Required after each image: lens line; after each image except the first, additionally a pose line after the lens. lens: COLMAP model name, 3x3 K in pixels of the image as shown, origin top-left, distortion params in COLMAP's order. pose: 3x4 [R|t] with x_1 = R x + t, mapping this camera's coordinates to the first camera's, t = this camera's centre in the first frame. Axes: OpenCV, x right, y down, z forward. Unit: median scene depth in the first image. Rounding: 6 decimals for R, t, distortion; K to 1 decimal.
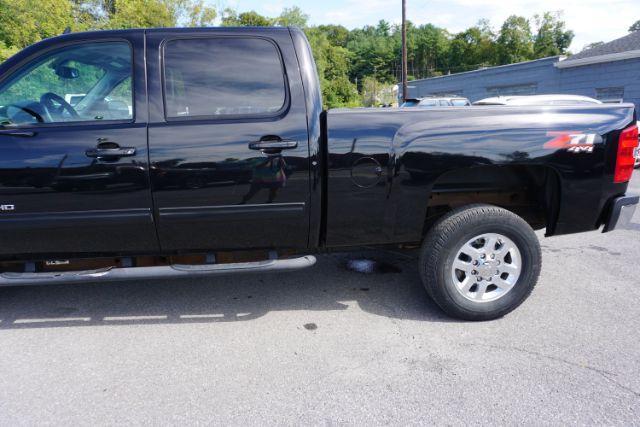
lens RADIAL K [[436.1, 0, 307.4], [0, 436.1, 214.3], [0, 0, 1]] dist [-0.023591, 0.024063]
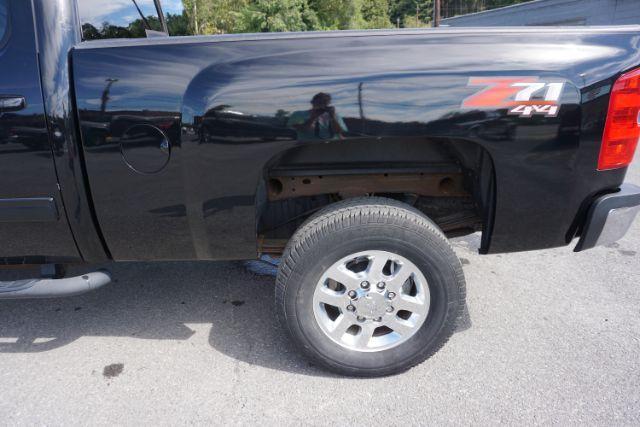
lens RADIAL K [[436.1, 0, 306.3], [0, 436.1, 215.5], [0, 0, 1]] dist [-0.023591, 0.024063]
pose [[0.996259, 0.028963, -0.081417, 0.361432], [-0.018883, 0.992356, 0.121952, -0.073643], [0.084327, -0.119958, 0.989191, 0.384308]]
